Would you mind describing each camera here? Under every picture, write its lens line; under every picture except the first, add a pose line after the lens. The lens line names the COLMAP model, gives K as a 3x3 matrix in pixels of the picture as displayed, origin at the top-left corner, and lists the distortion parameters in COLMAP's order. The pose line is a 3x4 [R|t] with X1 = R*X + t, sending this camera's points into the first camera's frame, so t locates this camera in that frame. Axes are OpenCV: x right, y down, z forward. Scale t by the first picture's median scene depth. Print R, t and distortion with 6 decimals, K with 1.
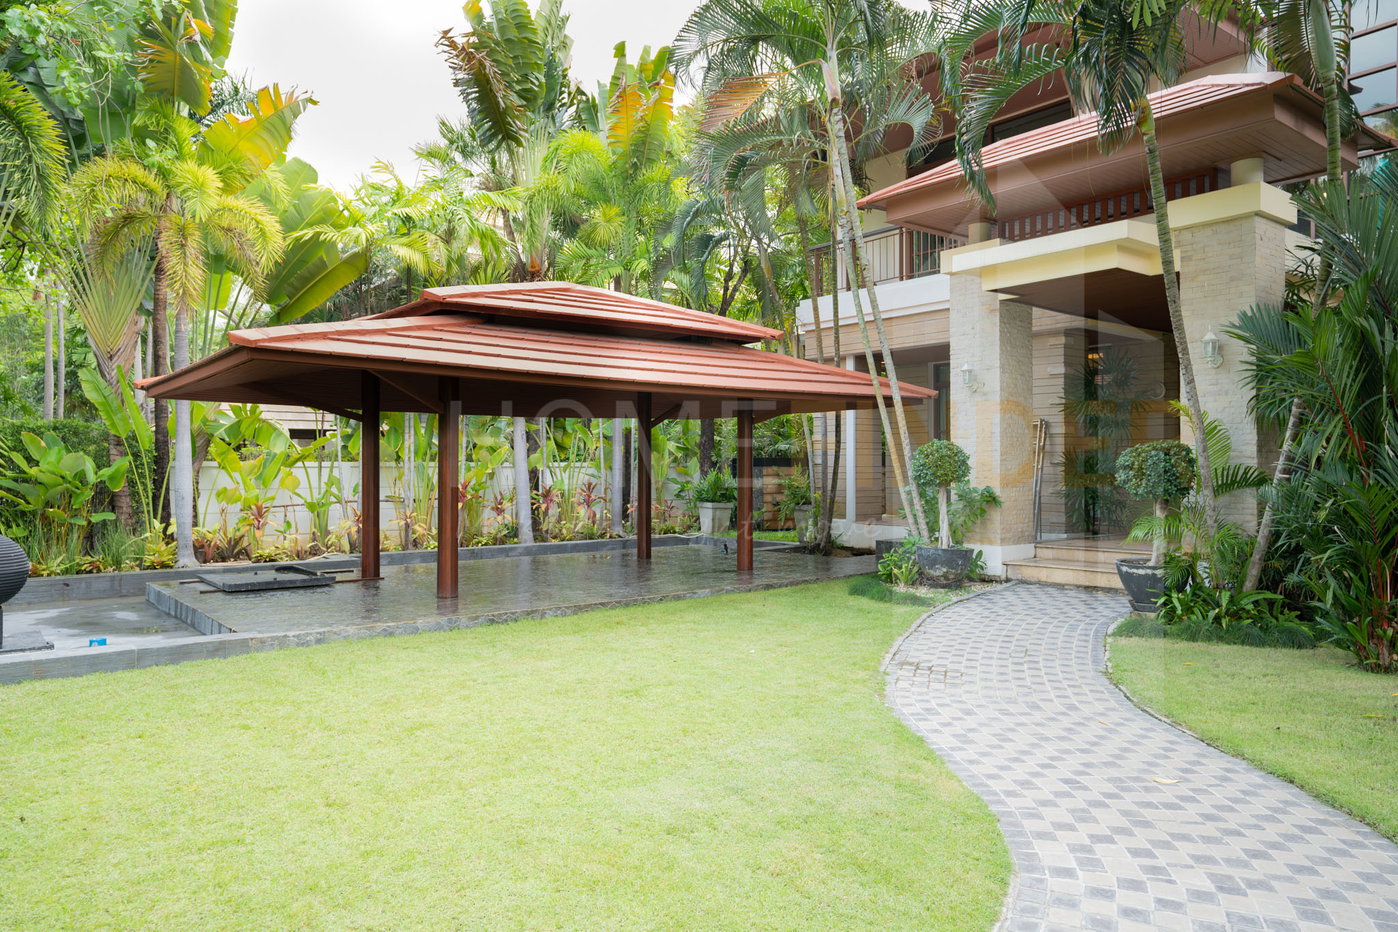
lens RADIAL K [[948.3, 0, 695.7], [0, 948.3, 460.7], [0, 0, 1]] dist [-0.007345, 0.028723]
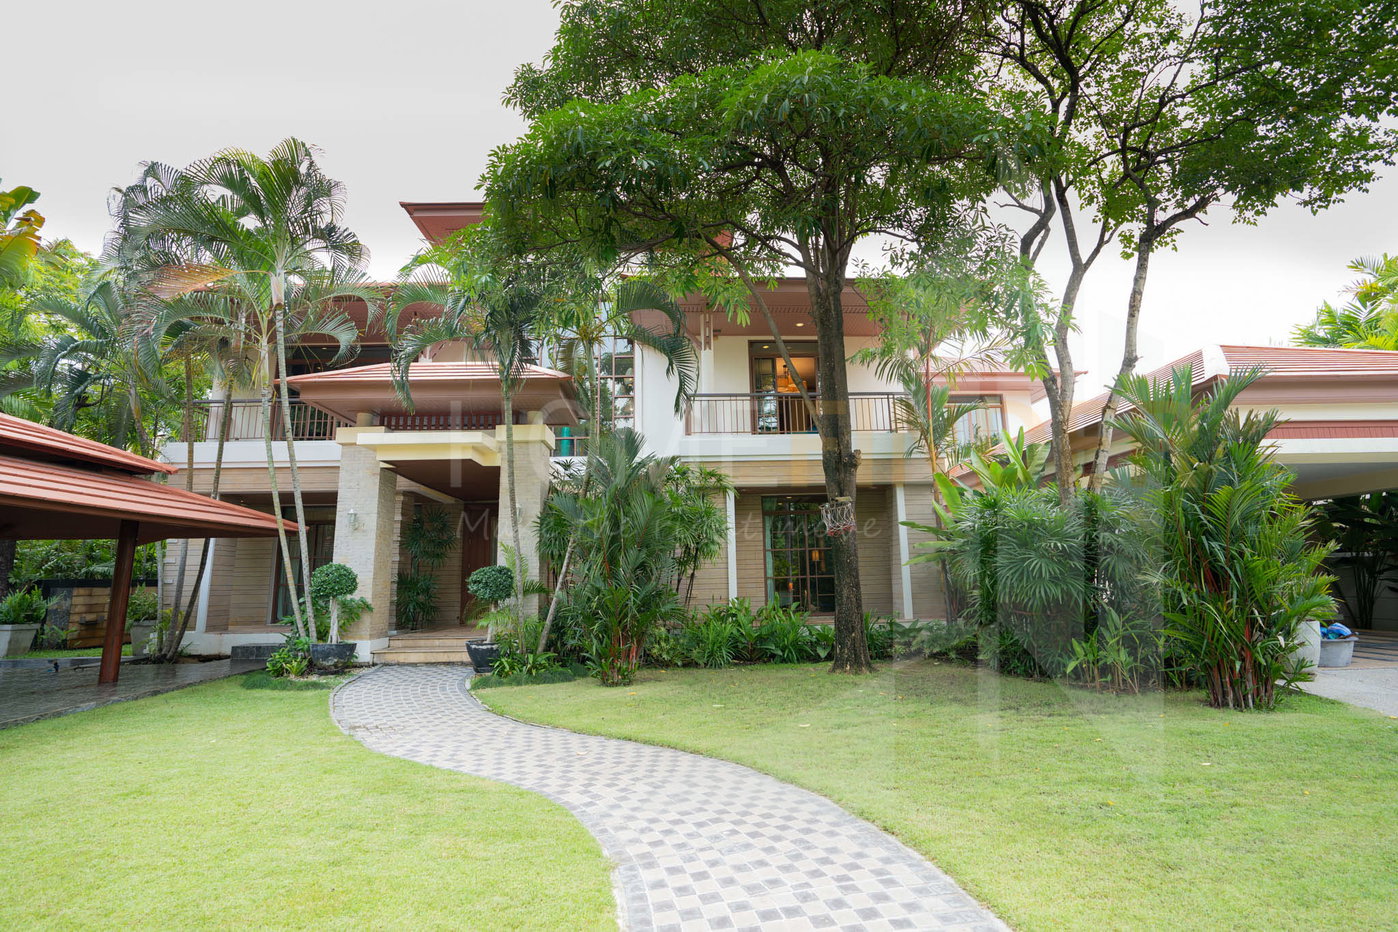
lens RADIAL K [[643.6, 0, 699.0], [0, 643.6, 466.0], [0, 0, 1]] dist [-0.009738, 0.003664]
pose [[0.602856, 0.138523, 0.785733, -0.176792], [0.006105, 0.983983, -0.178158, 0.008710], [-0.797827, 0.112201, 0.592354, 0.017843]]
